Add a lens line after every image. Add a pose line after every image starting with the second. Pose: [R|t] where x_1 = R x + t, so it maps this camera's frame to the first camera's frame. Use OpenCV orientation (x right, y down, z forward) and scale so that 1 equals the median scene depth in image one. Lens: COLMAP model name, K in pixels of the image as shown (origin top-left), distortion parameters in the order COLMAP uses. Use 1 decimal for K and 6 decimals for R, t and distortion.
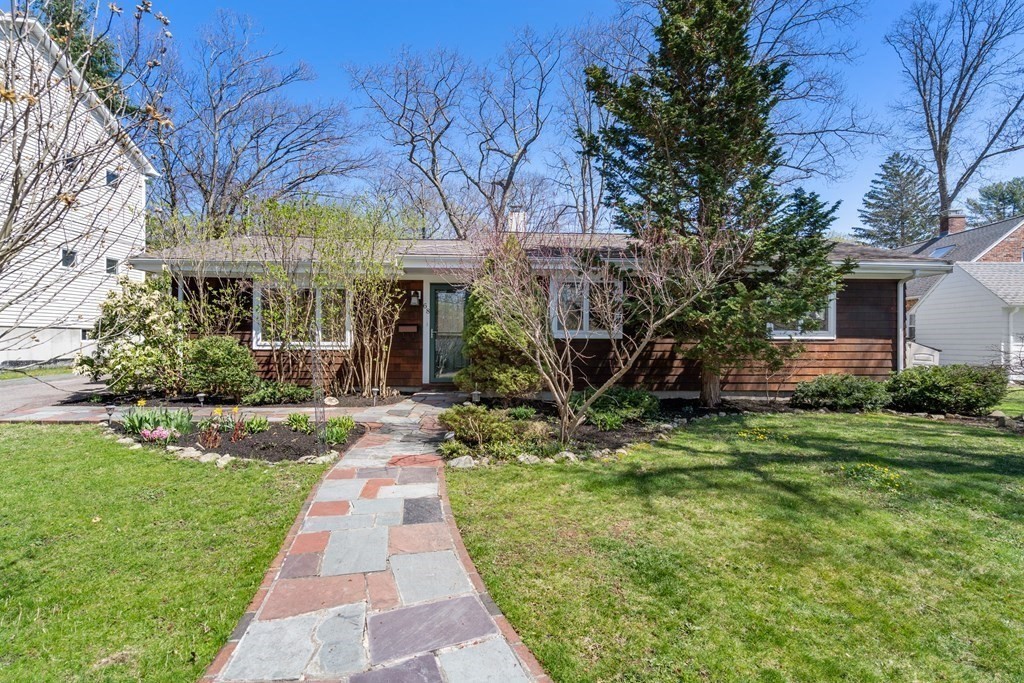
lens RADIAL K [[465.4, 0, 512.0], [0, 465.4, 341.5], [0, 0, 1]] dist [-0.002928, 0.000216]
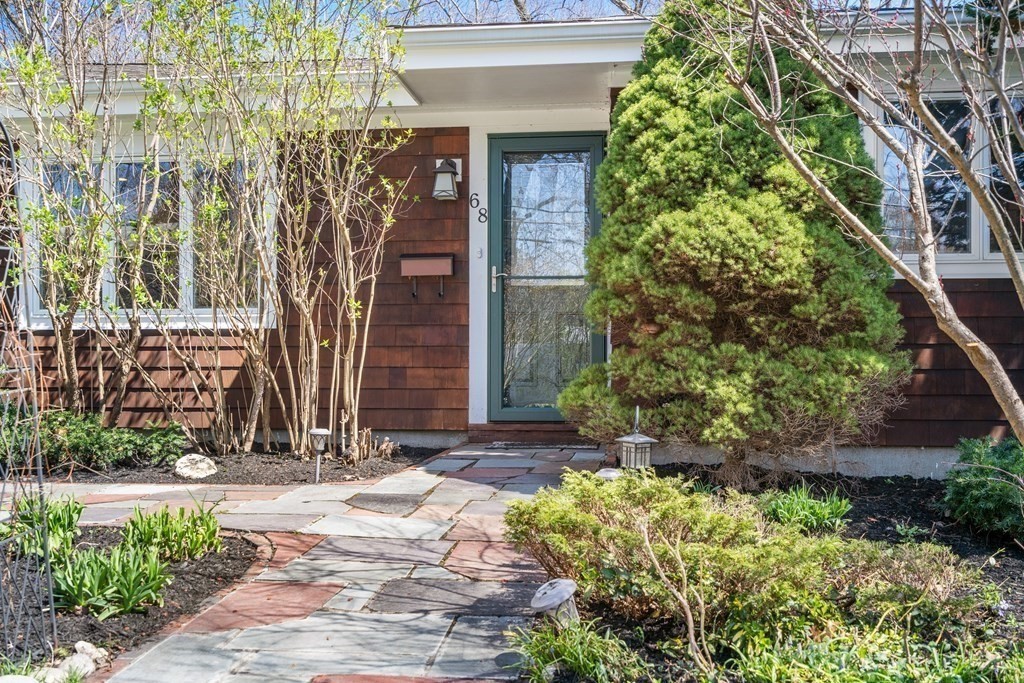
lens RADIAL K [[972.0, 0, 512.0], [0, 972.0, 341.5], [0, 0, 1]] dist [0.009224, 0.004567]
pose [[0.986841, -0.009899, -0.161391, -0.043204], [0.005219, 0.999554, -0.029394, 0.051395], [0.161610, 0.028165, 0.986453, 0.293382]]
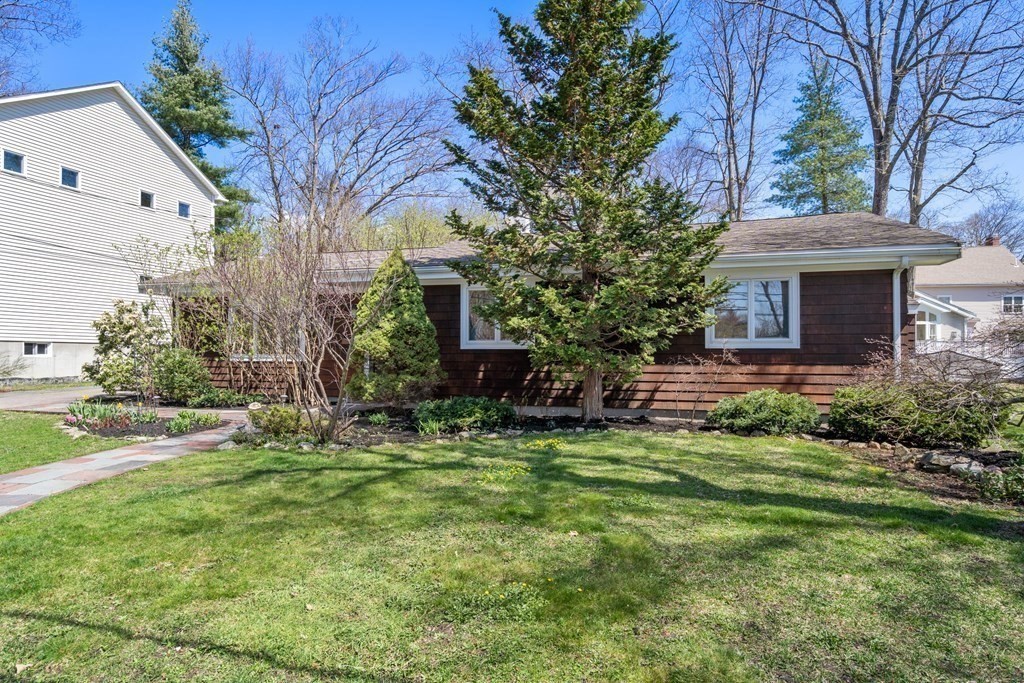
lens RADIAL K [[602.5, 0, 512.0], [0, 602.5, 341.5], [0, 0, 1]] dist [0.003302, 0.000931]
pose [[0.942650, -0.009857, -0.333636, 0.583297], [-0.001114, 0.999465, -0.032676, 0.017375], [0.333780, 0.031174, 0.942136, -0.133579]]
